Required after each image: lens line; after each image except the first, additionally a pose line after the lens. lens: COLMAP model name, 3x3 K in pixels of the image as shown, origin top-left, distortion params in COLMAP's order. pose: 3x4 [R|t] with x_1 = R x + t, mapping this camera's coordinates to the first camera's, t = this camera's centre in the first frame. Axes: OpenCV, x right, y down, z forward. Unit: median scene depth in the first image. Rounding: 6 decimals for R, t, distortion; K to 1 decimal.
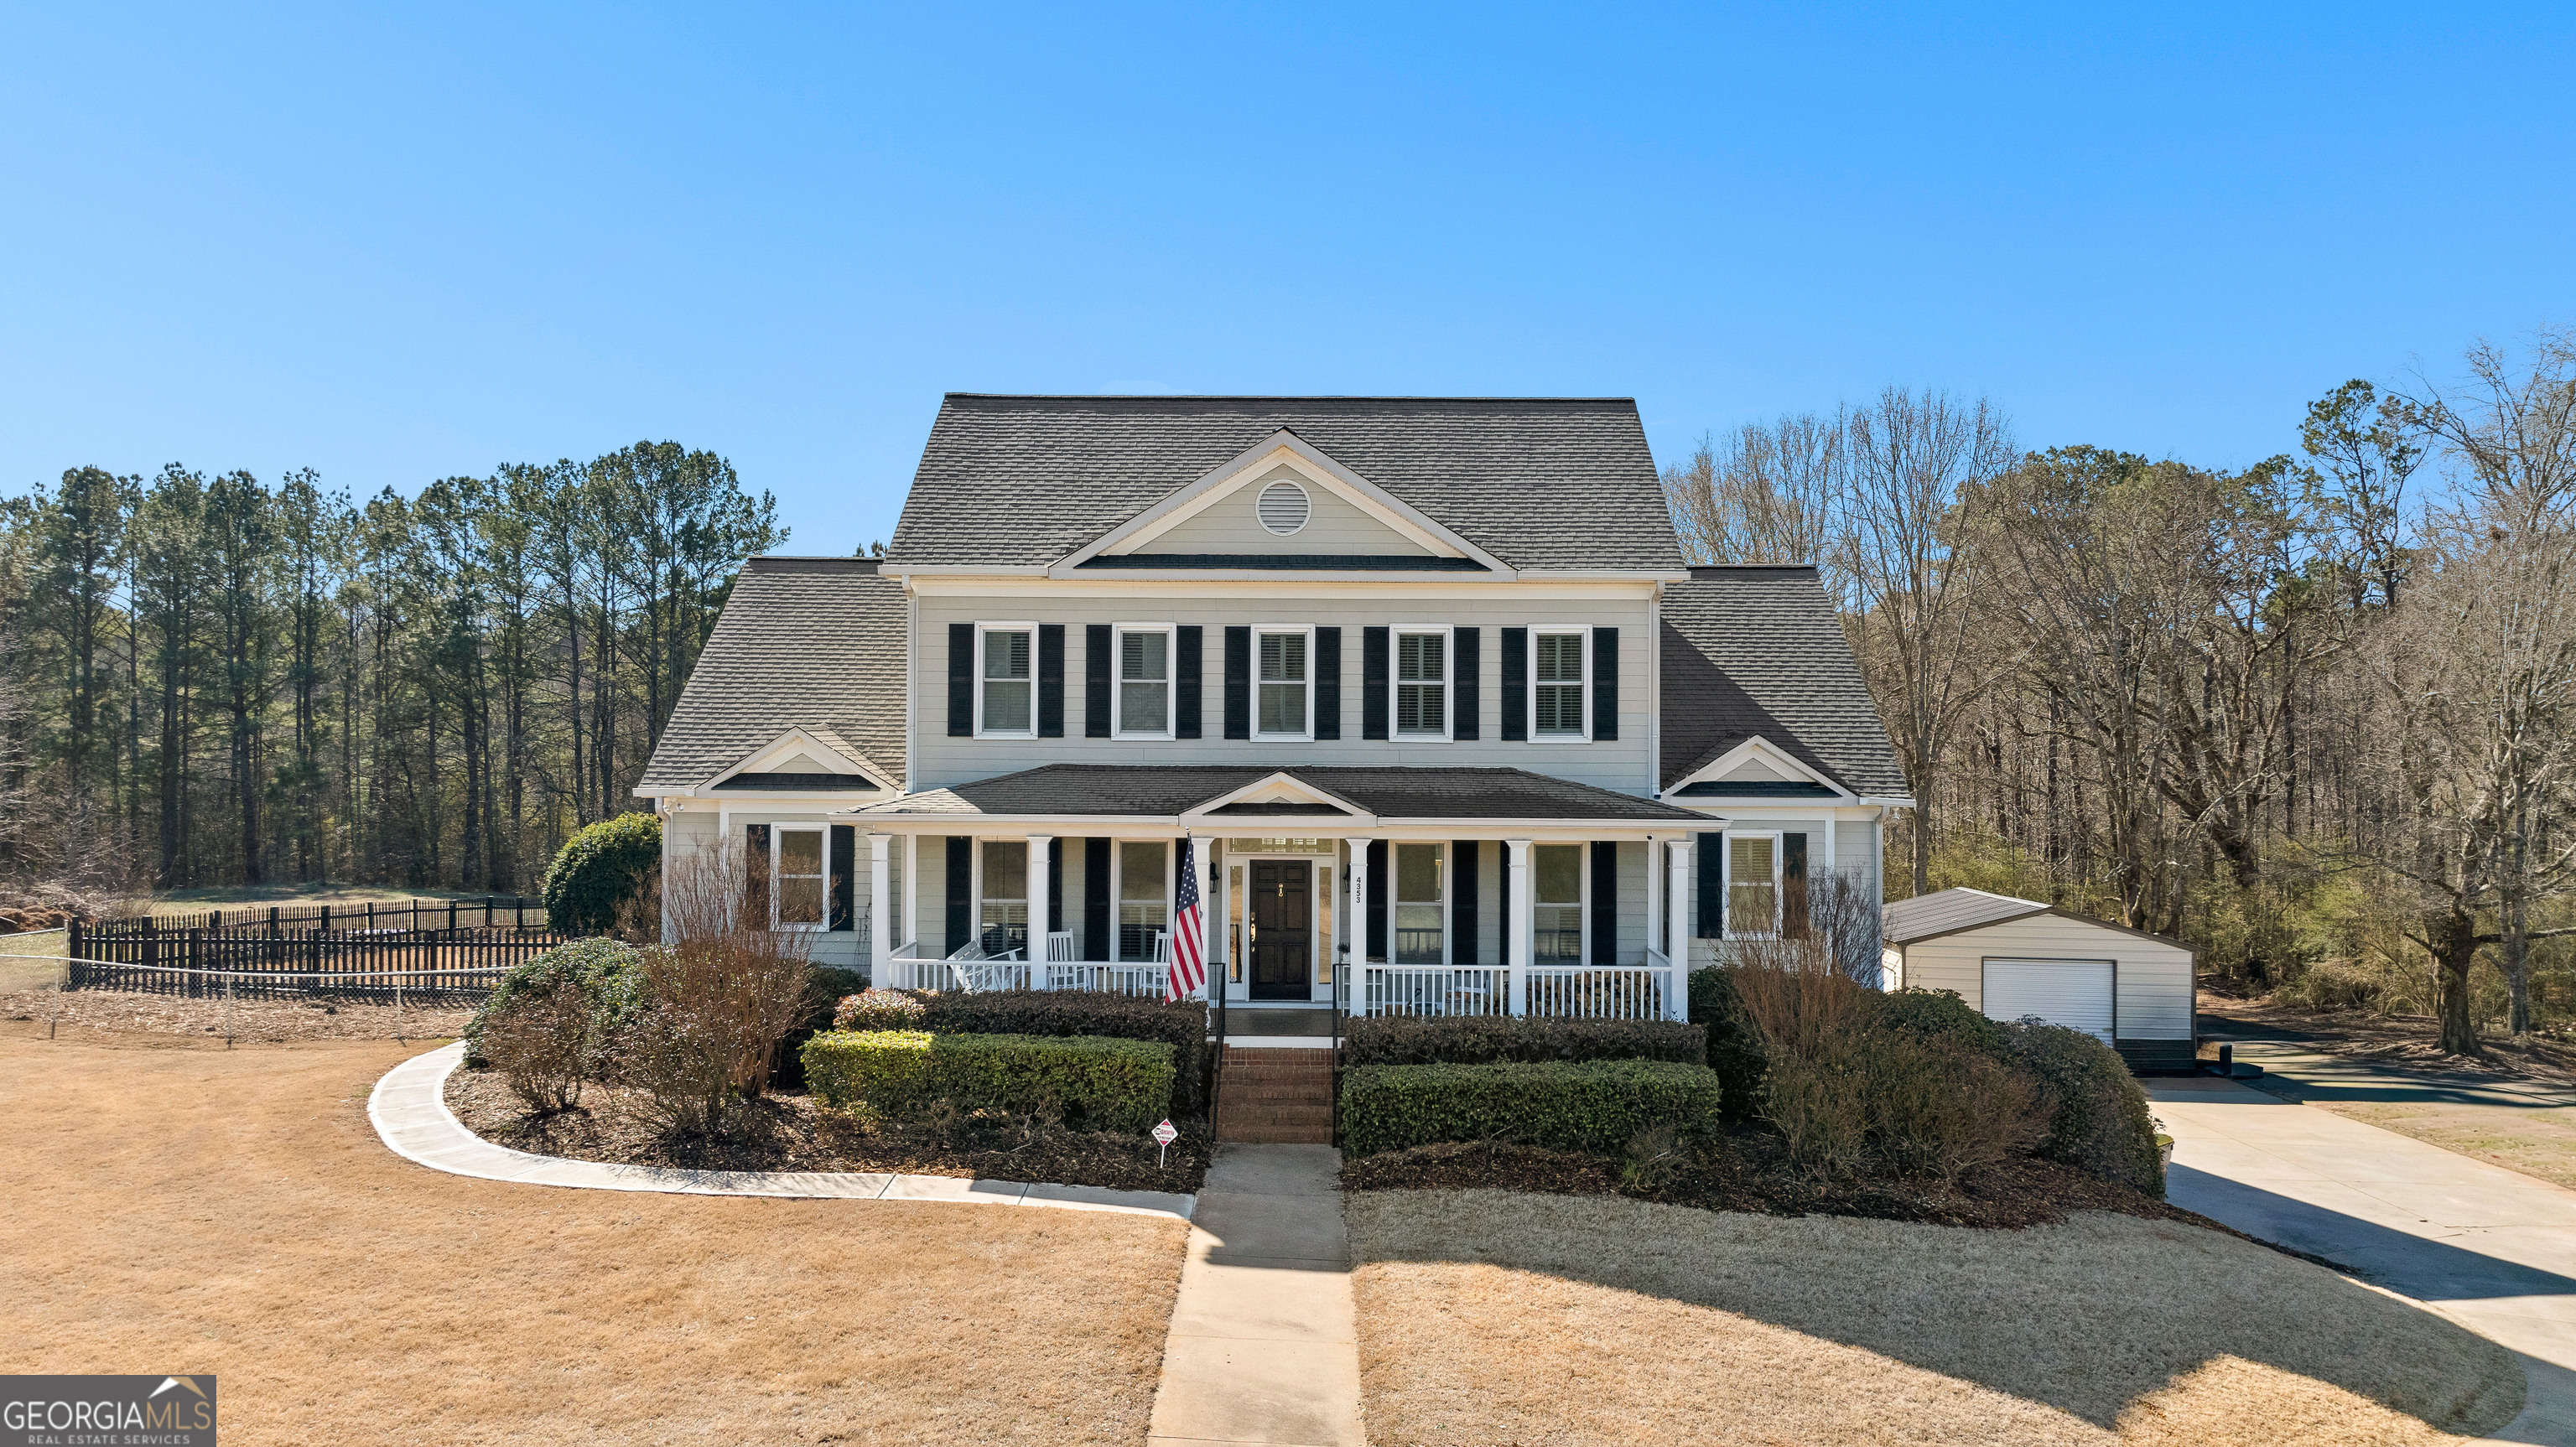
lens RADIAL K [[1798.1, 0, 1288.0], [0, 1798.1, 723.5], [0, 0, 1]] dist [-0.007405, -0.000958]
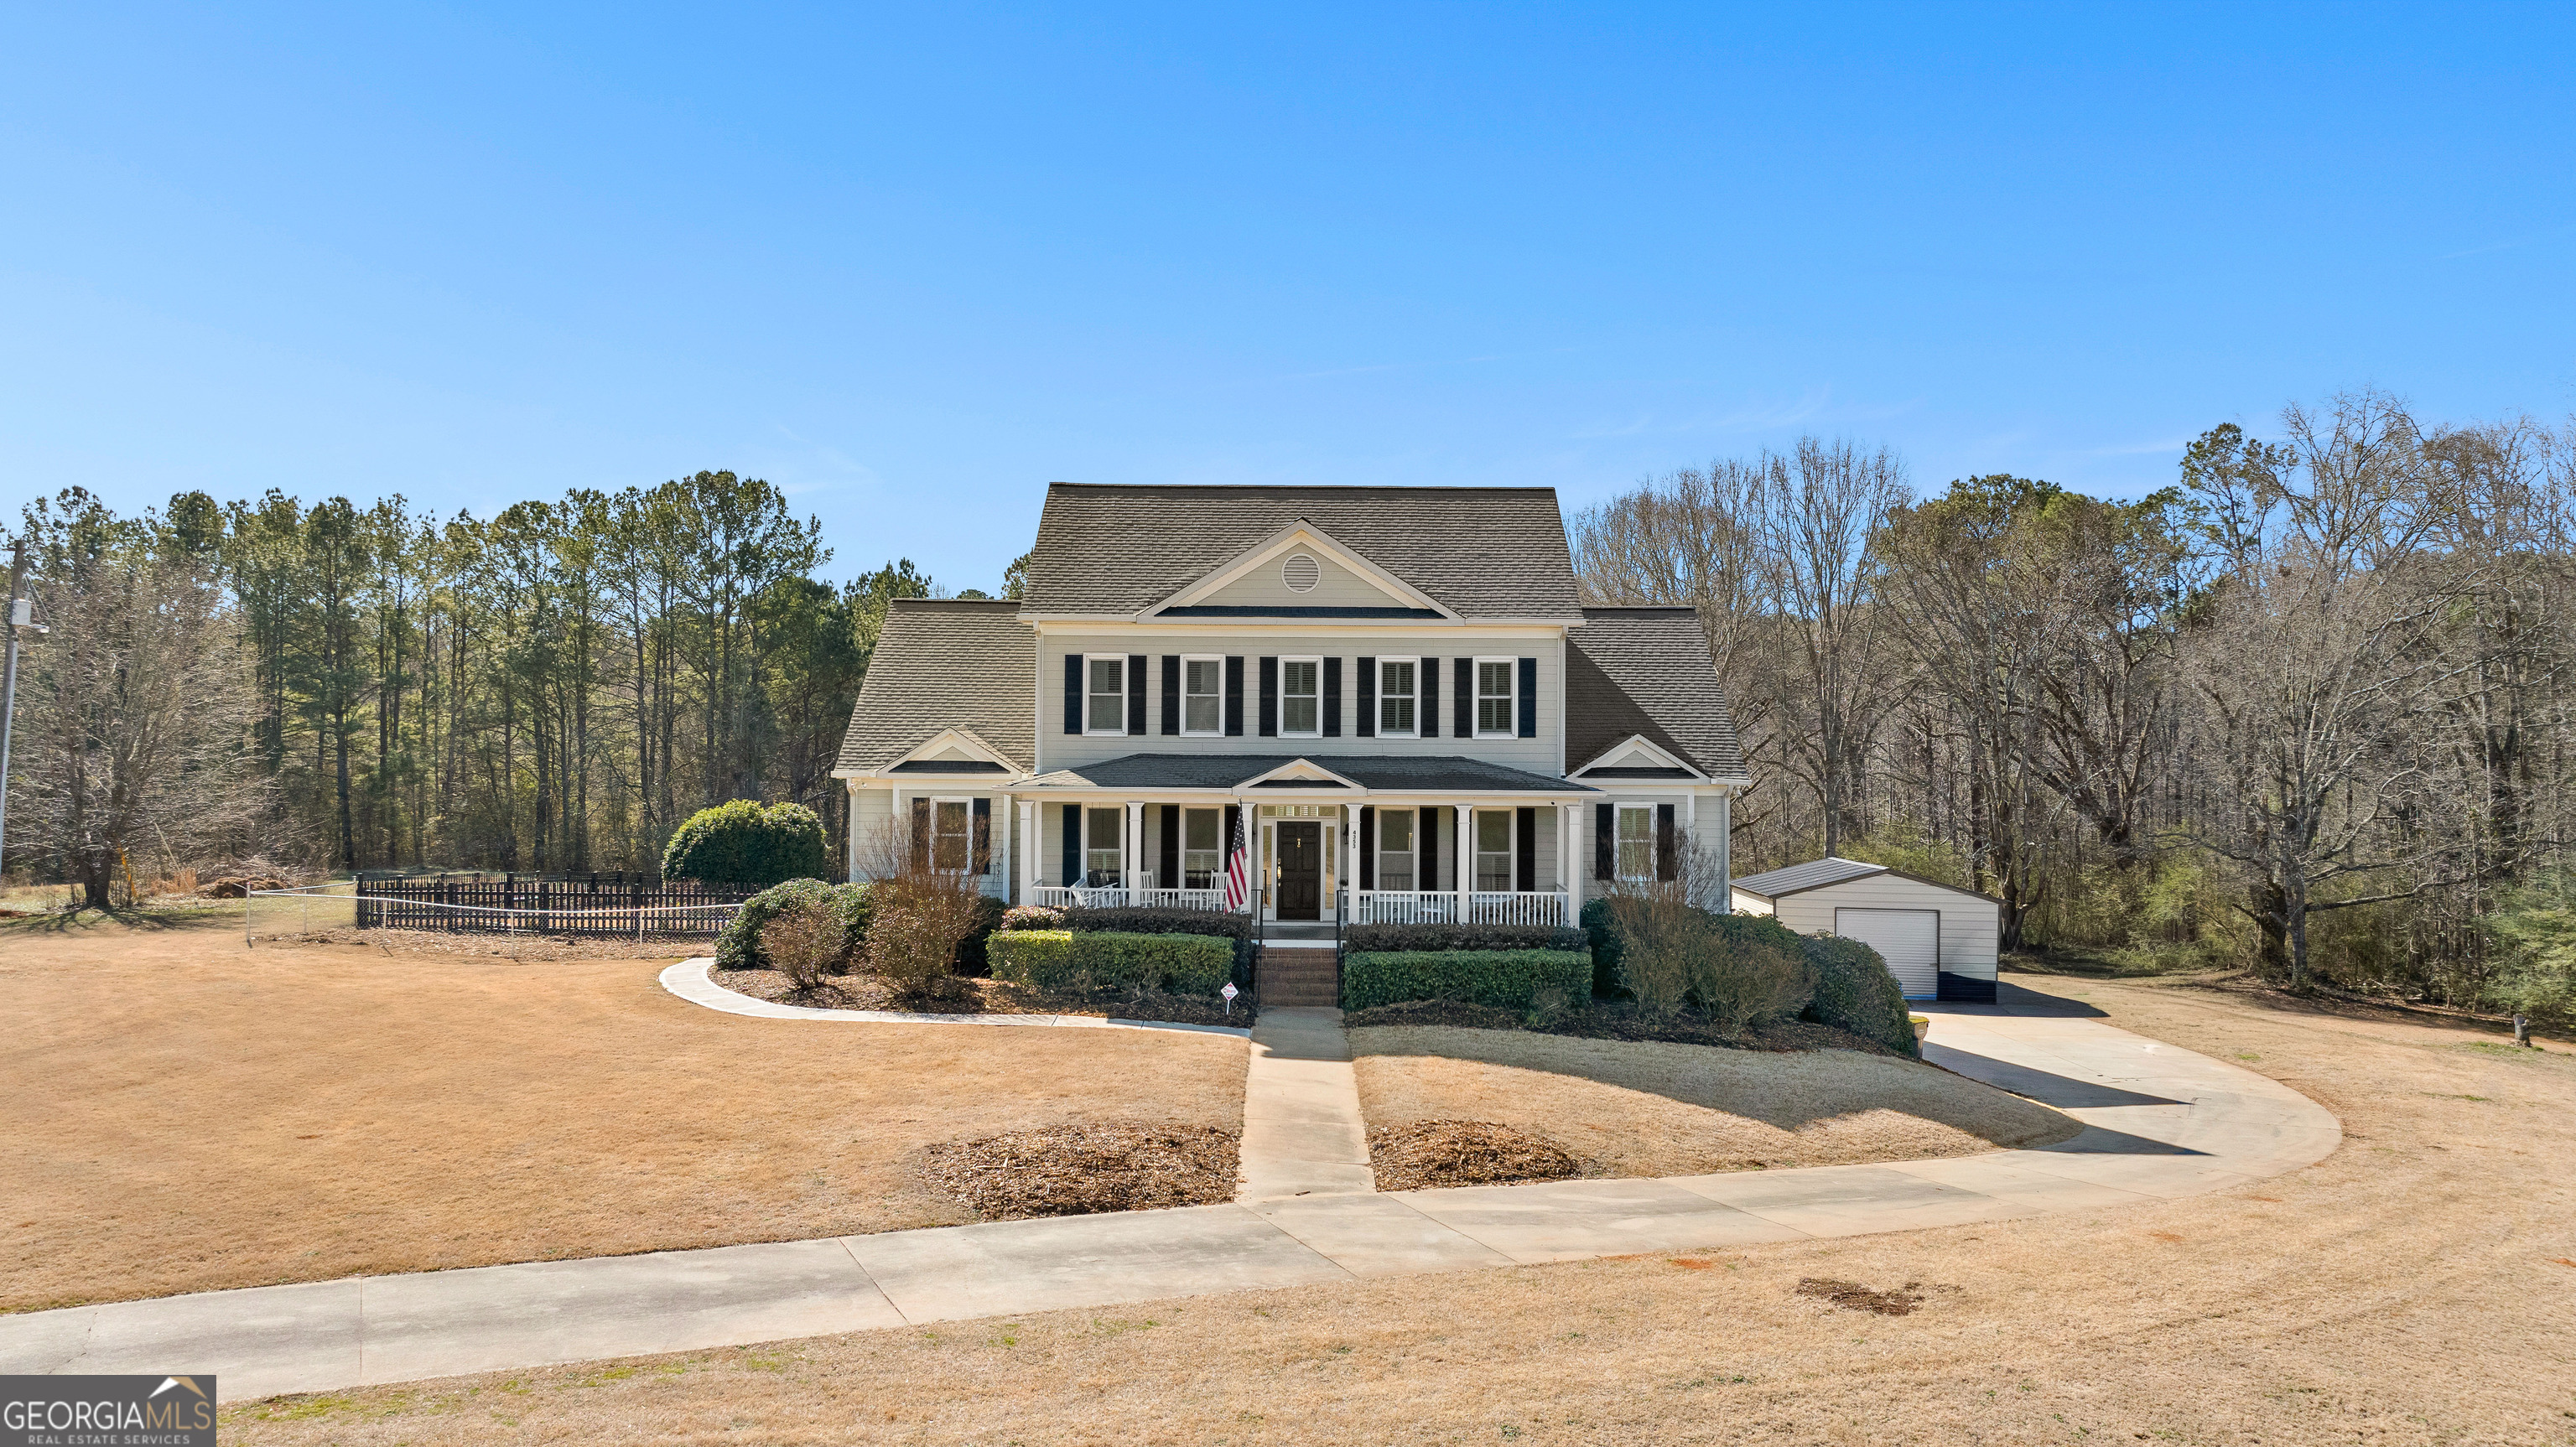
lens RADIAL K [[1798.1, 0, 1288.0], [0, 1798.1, 723.5], [0, 0, 1]] dist [-0.007405, -0.000958]
pose [[0.999960, 0.001093, 0.008891, -0.025321], [-0.001081, 0.999999, -0.001343, 0.000492], [-0.008893, 0.001334, 0.999960, -0.419128]]
